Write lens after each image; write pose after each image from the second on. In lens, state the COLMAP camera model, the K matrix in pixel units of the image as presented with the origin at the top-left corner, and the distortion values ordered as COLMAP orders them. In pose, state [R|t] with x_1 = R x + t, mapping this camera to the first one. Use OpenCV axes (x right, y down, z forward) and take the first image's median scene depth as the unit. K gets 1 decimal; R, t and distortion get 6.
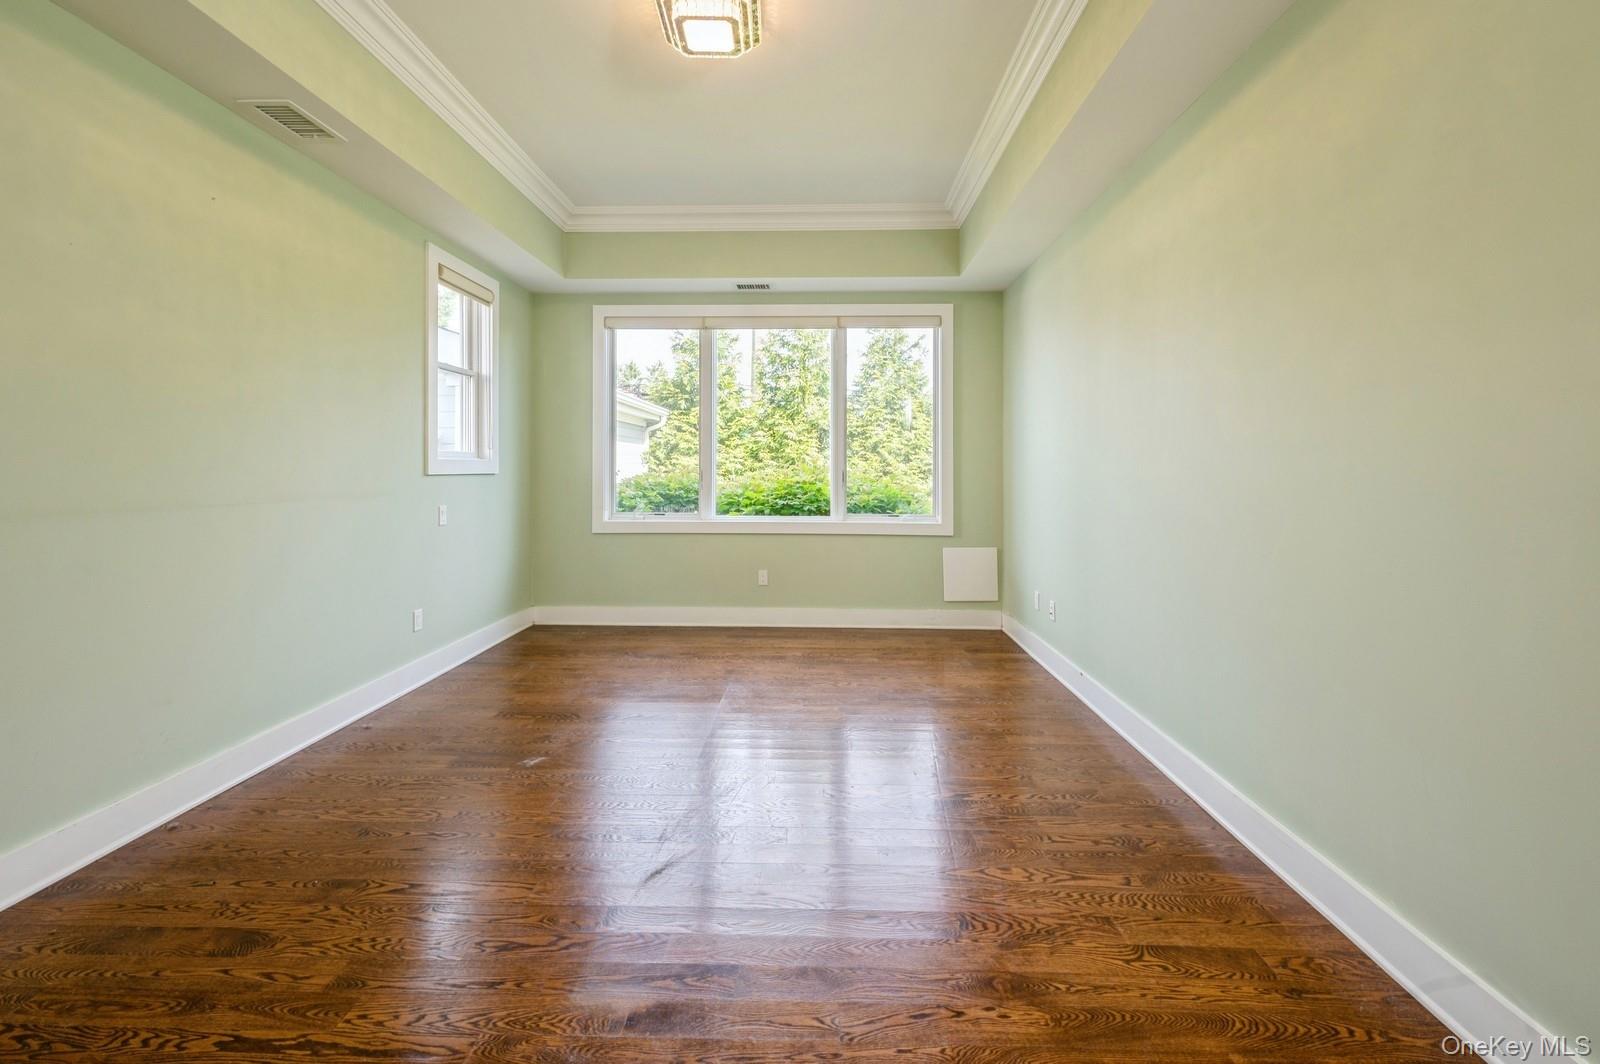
lens RADIAL K [[653.6, 0, 802.8], [0, 653.6, 465.0], [0, 0, 1]] dist [0.019053, -0.005170]
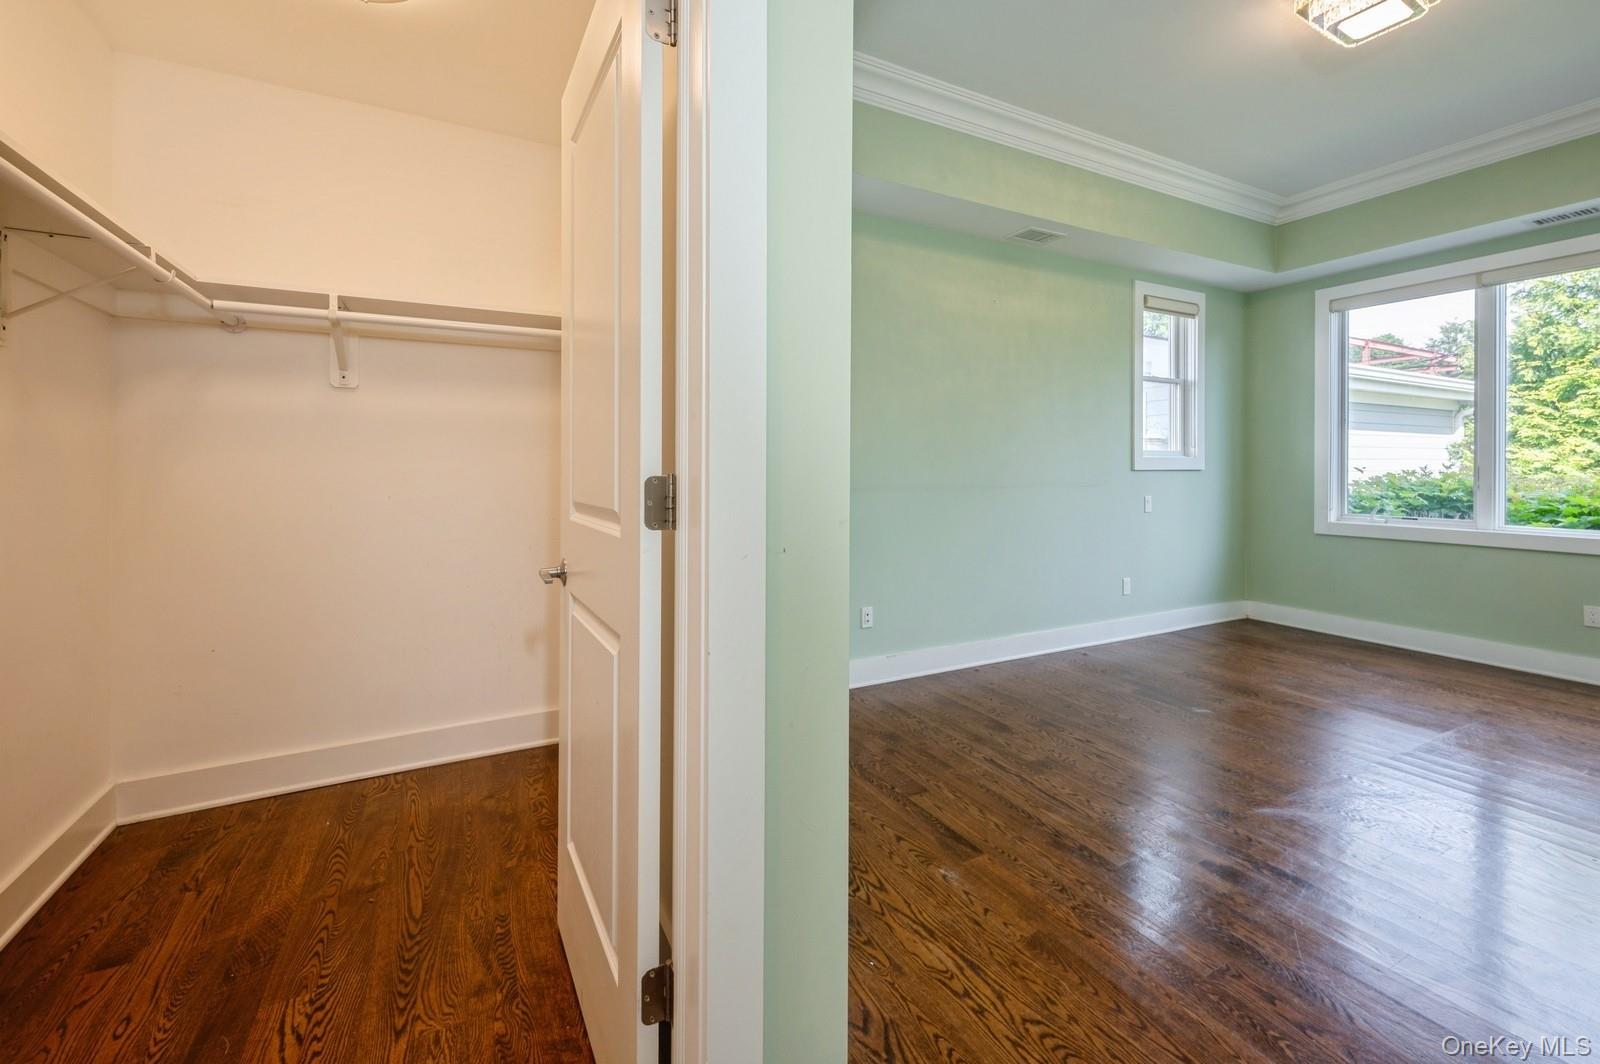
lens RADIAL K [[660.5, 0, 796.0], [0, 660.5, 470.5], [0, 0, 1]] dist [0.016568, -0.006022]
pose [[0.488592, 0.002783, -0.872508, 0.169722], [0.006066, 0.999960, 0.006587, 0.003074], [0.872491, -0.008511, 0.488556, -0.132543]]
